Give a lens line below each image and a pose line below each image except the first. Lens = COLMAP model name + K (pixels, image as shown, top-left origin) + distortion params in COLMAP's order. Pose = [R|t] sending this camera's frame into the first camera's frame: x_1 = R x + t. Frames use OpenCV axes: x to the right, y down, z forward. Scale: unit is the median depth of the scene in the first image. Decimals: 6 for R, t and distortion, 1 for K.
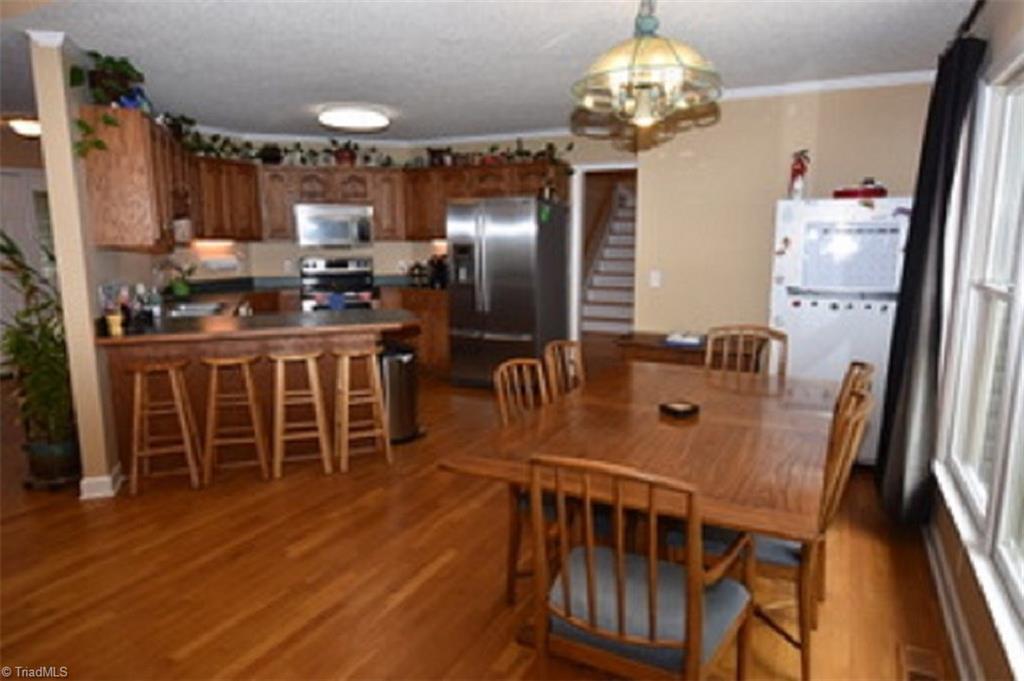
lens RADIAL K [[614.2, 0, 512.0], [0, 614.2, 340.5], [0, 0, 1]] dist [0.000339, -0.000498]
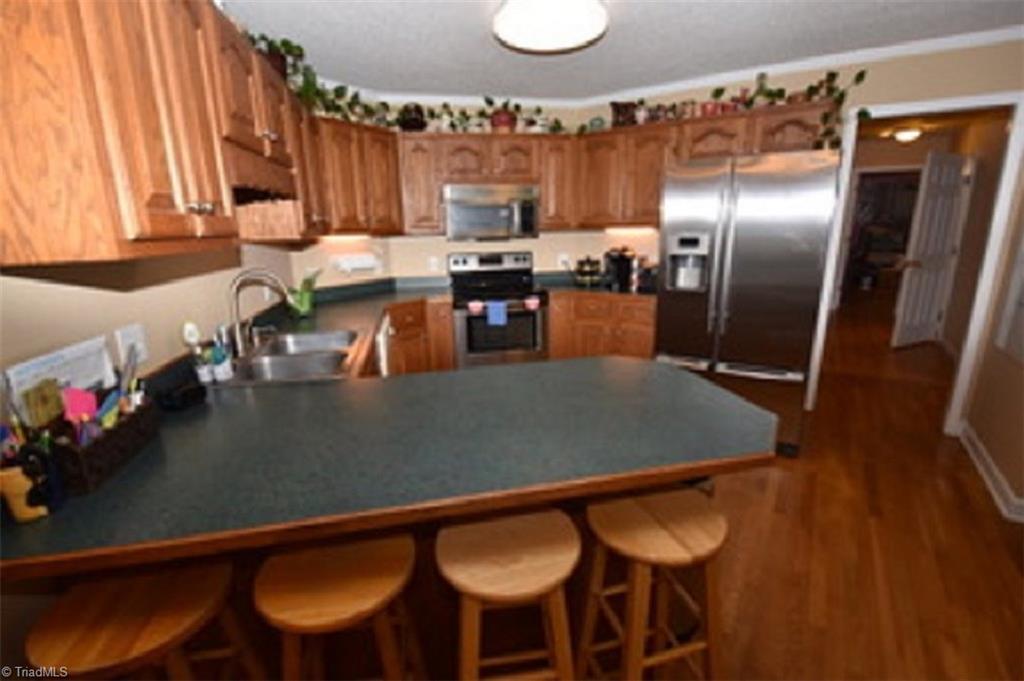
lens RADIAL K [[438.6, 0, 512.0], [0, 438.6, 340.5], [0, 0, 1]] dist [0.000252, -0.000130]
pose [[0.990537, 0.014619, -0.136467, -0.190488], [-0.002467, 0.996047, 0.088795, -0.075457], [0.137225, -0.087618, 0.986657, 0.450895]]
